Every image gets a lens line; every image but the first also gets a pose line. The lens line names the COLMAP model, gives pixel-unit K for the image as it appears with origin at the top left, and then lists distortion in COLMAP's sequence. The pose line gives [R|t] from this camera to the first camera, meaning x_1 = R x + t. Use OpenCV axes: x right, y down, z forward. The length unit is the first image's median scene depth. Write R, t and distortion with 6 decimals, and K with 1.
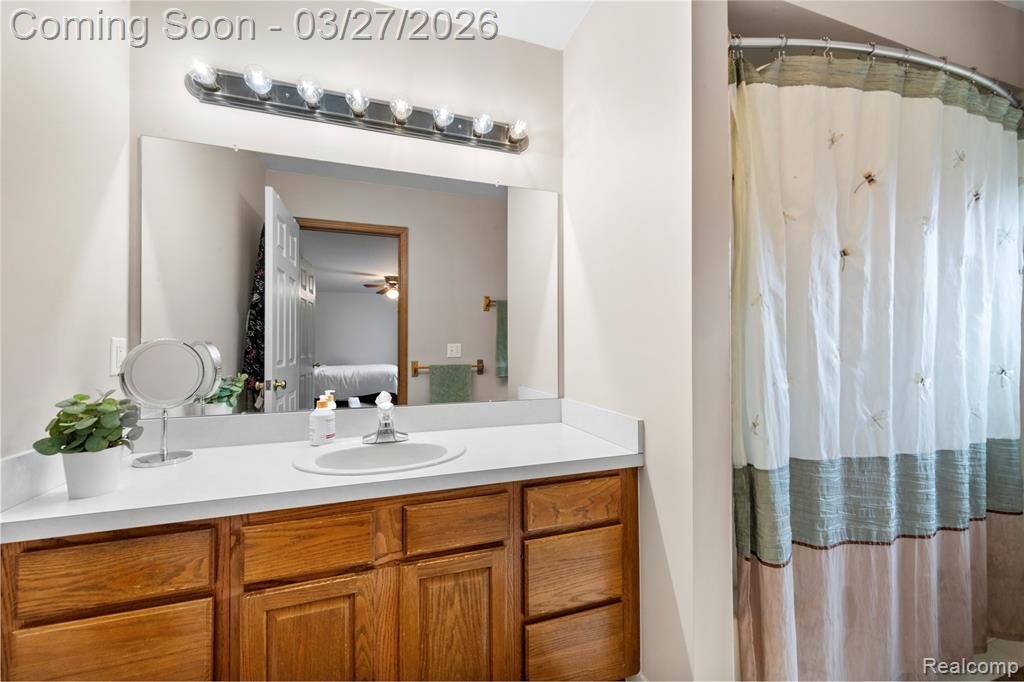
lens RADIAL K [[408.0, 0, 511.2], [0, 408.0, 342.9], [0, 0, 1]] dist [0.006340, 0.000008]
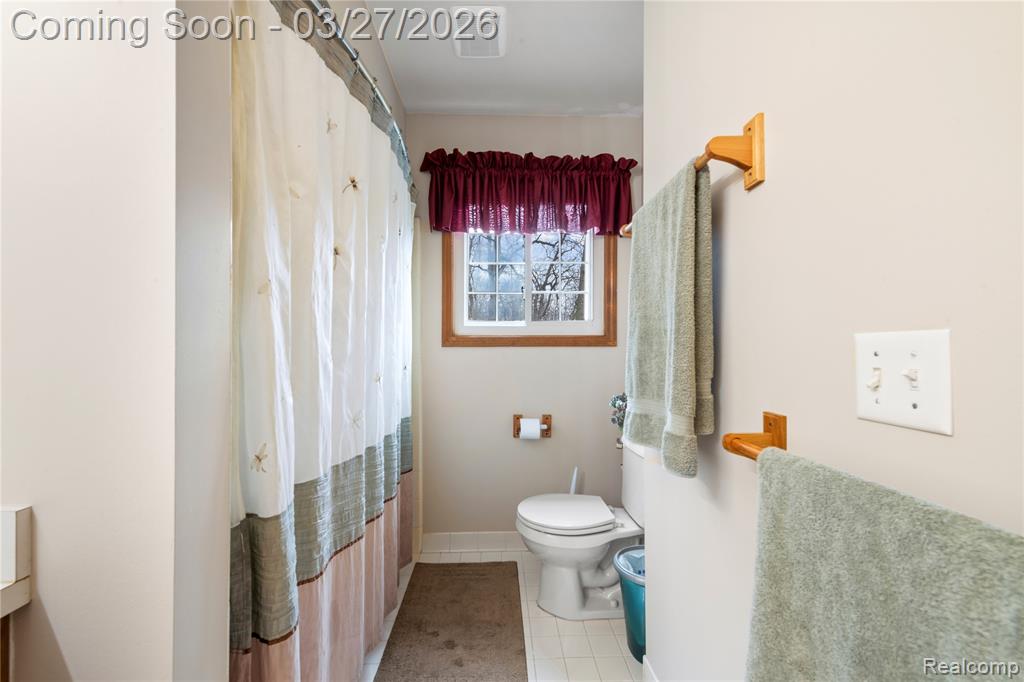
lens RADIAL K [[408.0, 0, 513.0], [0, 408.0, 345.7], [0, 0, 1]] dist [0.006340, 0.000008]
pose [[0.294827, 0.005530, 0.955535, 0.029064], [-0.010420, 0.999942, -0.002572, -0.002122], [-0.955494, -0.009198, 0.294867, 0.330324]]
